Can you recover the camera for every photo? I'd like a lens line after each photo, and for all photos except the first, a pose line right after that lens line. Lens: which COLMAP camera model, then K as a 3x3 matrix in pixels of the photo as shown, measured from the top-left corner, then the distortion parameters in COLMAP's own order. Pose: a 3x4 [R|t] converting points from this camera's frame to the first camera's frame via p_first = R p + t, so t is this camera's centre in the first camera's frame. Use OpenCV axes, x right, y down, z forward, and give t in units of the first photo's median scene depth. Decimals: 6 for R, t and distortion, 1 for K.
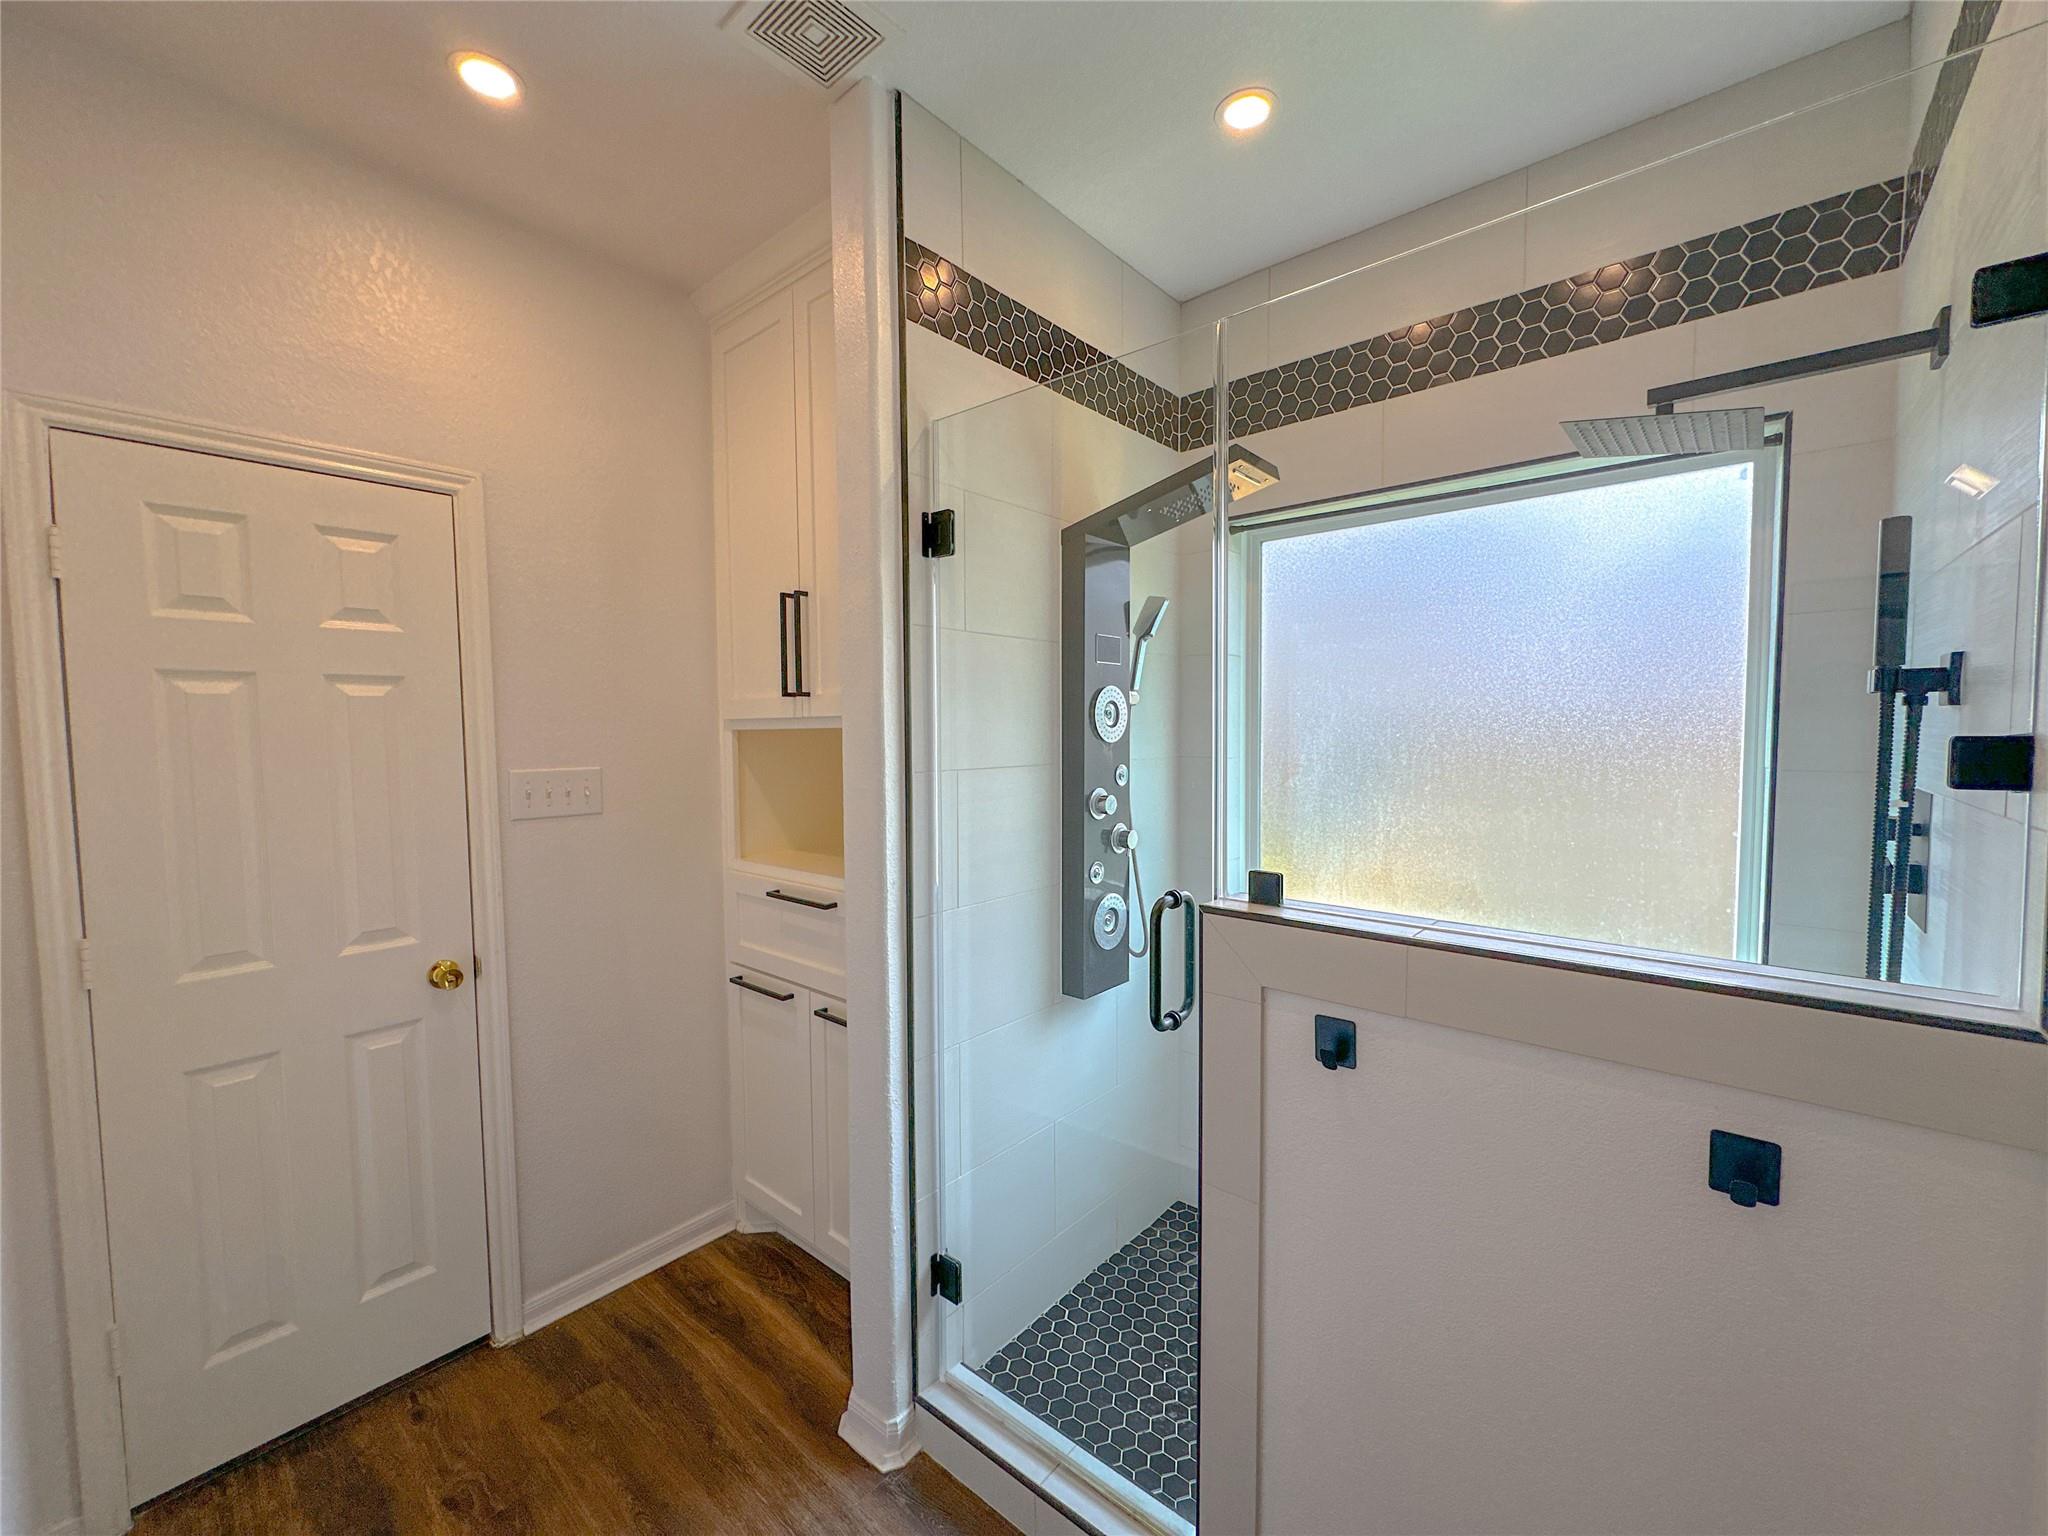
lens RADIAL K [[815.2, 0, 1027.0], [0, 815.2, 774.8], [0, 0, 1]] dist [-0.003675, 0.000362]
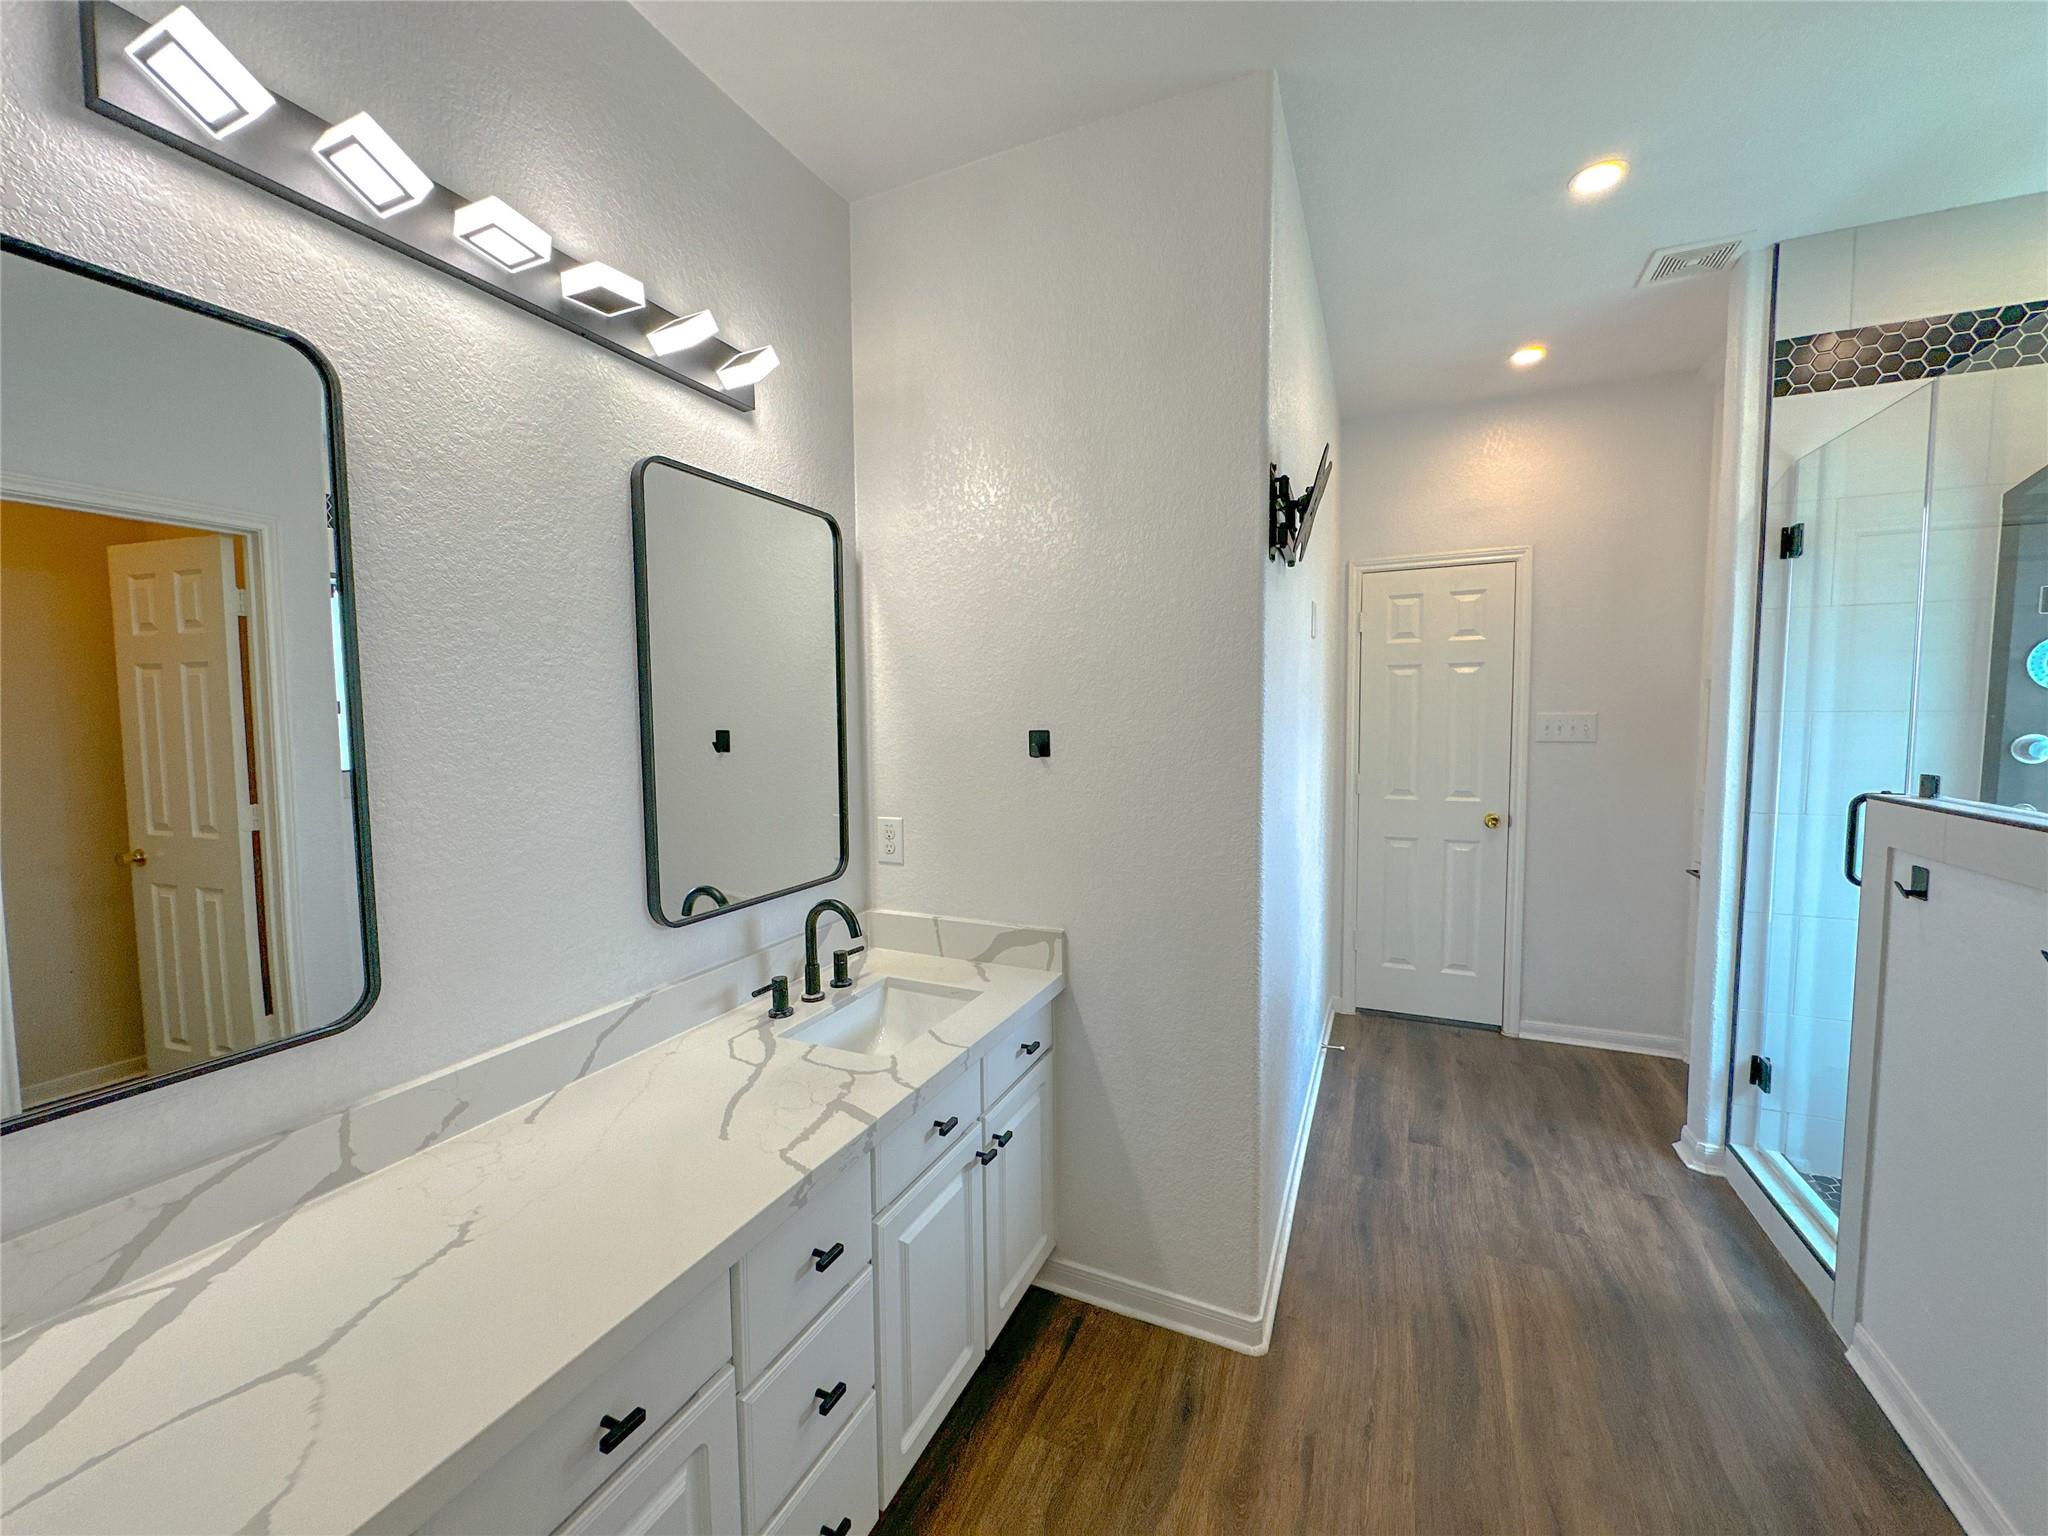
lens RADIAL K [[815.2, 0, 1023.2], [0, 815.2, 764.7], [0, 0, 1]] dist [-0.003675, 0.000362]
pose [[0.281026, 0.066924, -0.957364, 0.848780], [-0.047101, 0.997325, 0.055891, 0.070049], [0.958544, 0.029386, 0.283427, -0.630489]]
